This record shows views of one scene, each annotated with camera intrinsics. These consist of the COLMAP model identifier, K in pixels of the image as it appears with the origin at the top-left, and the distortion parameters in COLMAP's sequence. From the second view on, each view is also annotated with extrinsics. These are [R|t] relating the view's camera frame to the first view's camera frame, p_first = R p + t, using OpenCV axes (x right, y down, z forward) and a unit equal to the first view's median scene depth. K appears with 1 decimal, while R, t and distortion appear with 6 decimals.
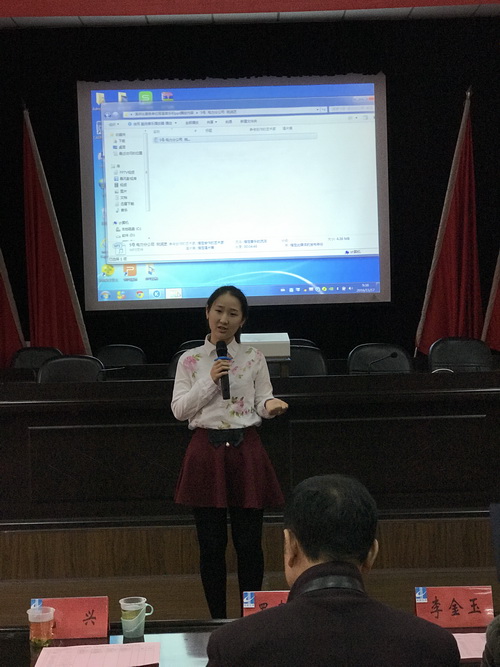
lens RADIAL K [[1092.5, 0, 248.3], [0, 1092.5, 331.5], [0, 0, 1]] dist [0.052091, 0.000000]
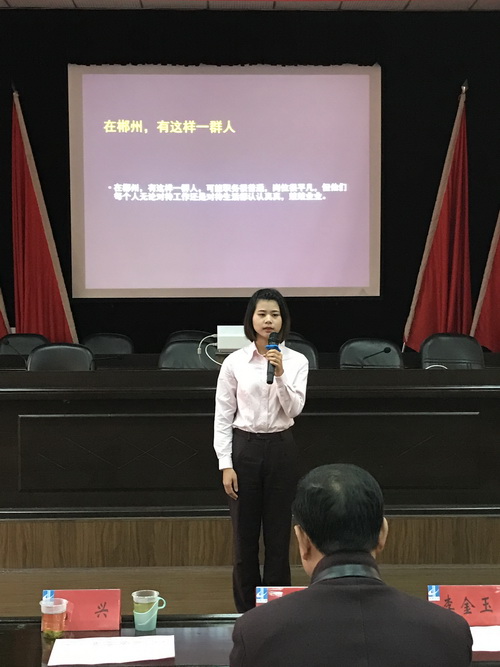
lens RADIAL K [[1102.0, 0, 250.6], [0, 1102.0, 339.7], [0, 0, 1]] dist [0.065651, 0.000000]
pose [[0.999448, 0.022733, 0.024229, -0.013782], [-0.023127, 0.999603, 0.016117, -0.001228], [-0.023853, -0.016669, 0.999577, -0.000941]]
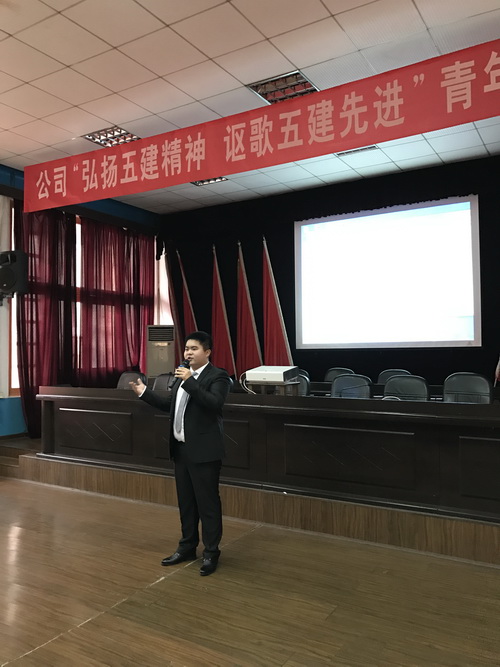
lens RADIAL K [[552.1, 0, 247.6], [0, 552.1, 330.6], [0, 0, 1]] dist [0.014298, 0.001811]
pose [[0.851519, -0.000064, -0.524325, 0.316088], [-0.025003, 0.998857, -0.040728, -0.012957], [0.523728, 0.047790, 0.850544, 0.246436]]
